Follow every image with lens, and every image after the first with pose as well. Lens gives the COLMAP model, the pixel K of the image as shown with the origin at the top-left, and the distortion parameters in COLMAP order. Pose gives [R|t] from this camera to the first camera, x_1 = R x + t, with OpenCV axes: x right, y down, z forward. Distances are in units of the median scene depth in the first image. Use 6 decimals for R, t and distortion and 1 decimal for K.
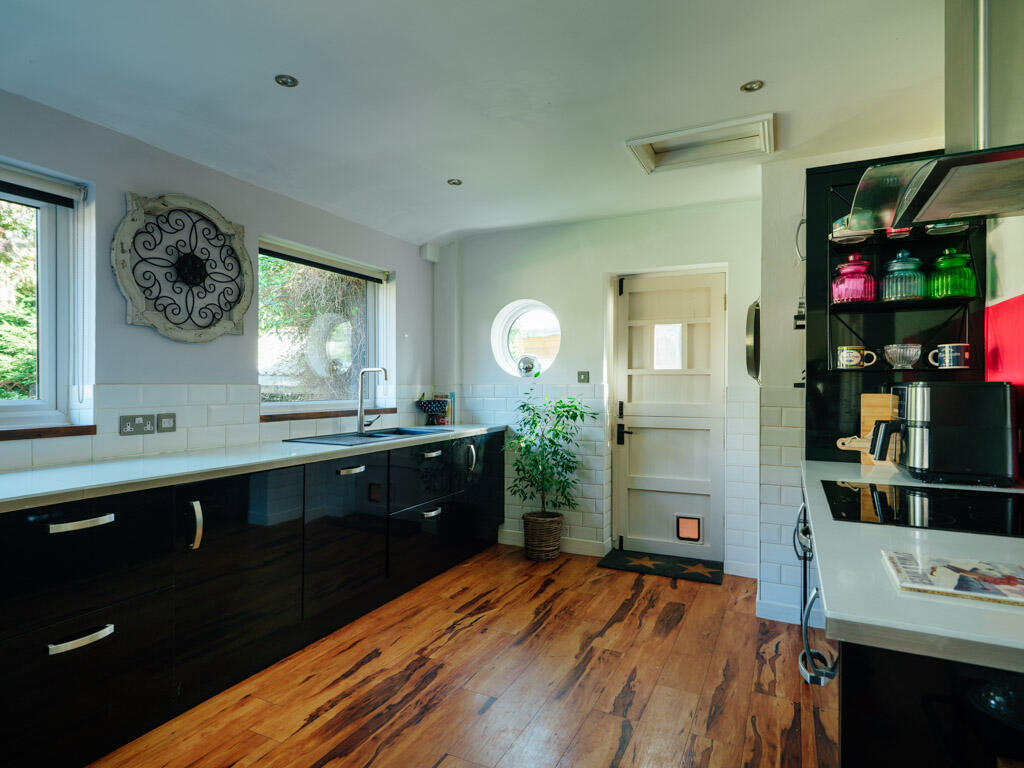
lens RADIAL K [[562.7, 0, 512.0], [0, 562.7, 384.0], [0, 0, 1]] dist [-0.002812, -0.002330]
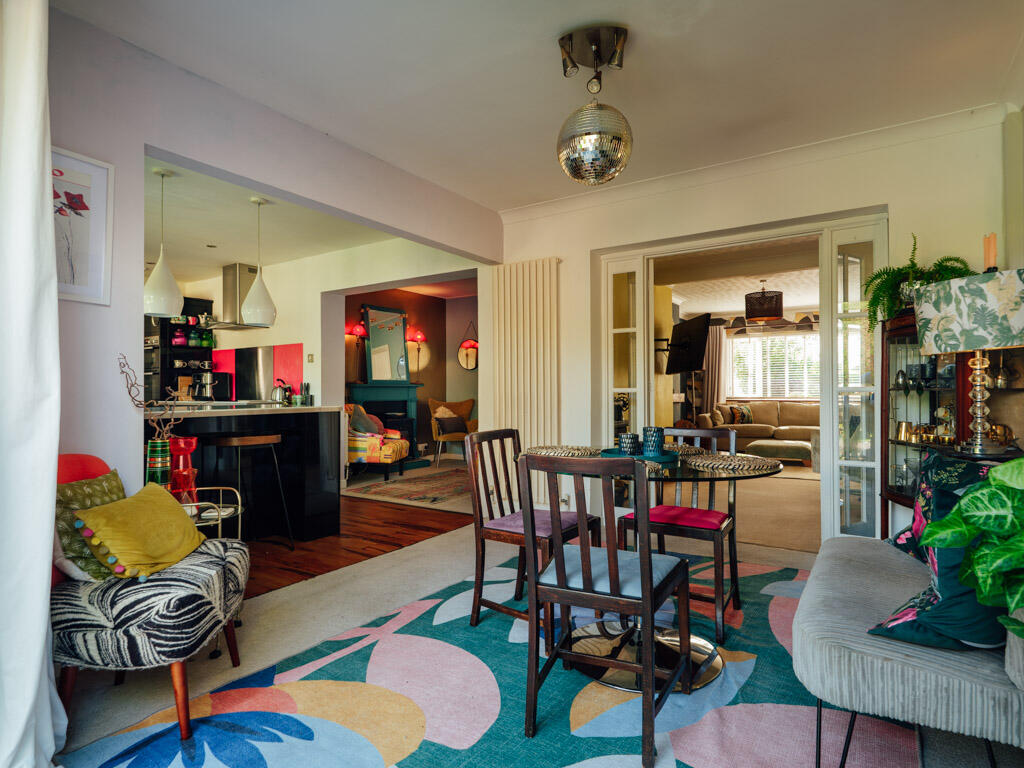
lens RADIAL K [[552.6, 0, 516.5], [0, 552.6, 384.8], [0, 0, 1]] dist [0.001576, -0.000134]
pose [[0.118546, 0.007016, 0.992924, -1.129649], [0.005781, 0.999953, -0.007756, 0.051952], [-0.992932, 0.006660, 0.118500, -0.603496]]
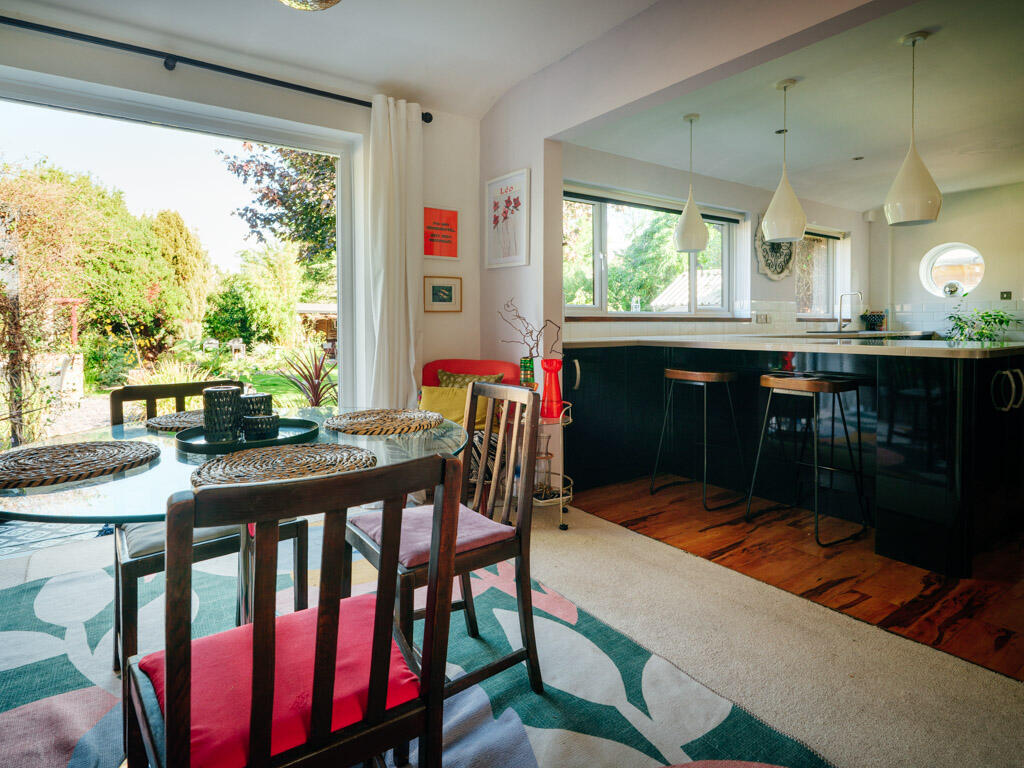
lens RADIAL K [[570.9, 0, 508.7], [0, 570.9, 331.6], [0, 0, 1]] dist [0.002432, -0.000009]
pose [[0.877817, 0.001017, -0.478995, -0.287055], [0.005556, 0.999909, 0.012305, 0.054699], [0.478964, -0.013463, 0.877731, -0.878515]]
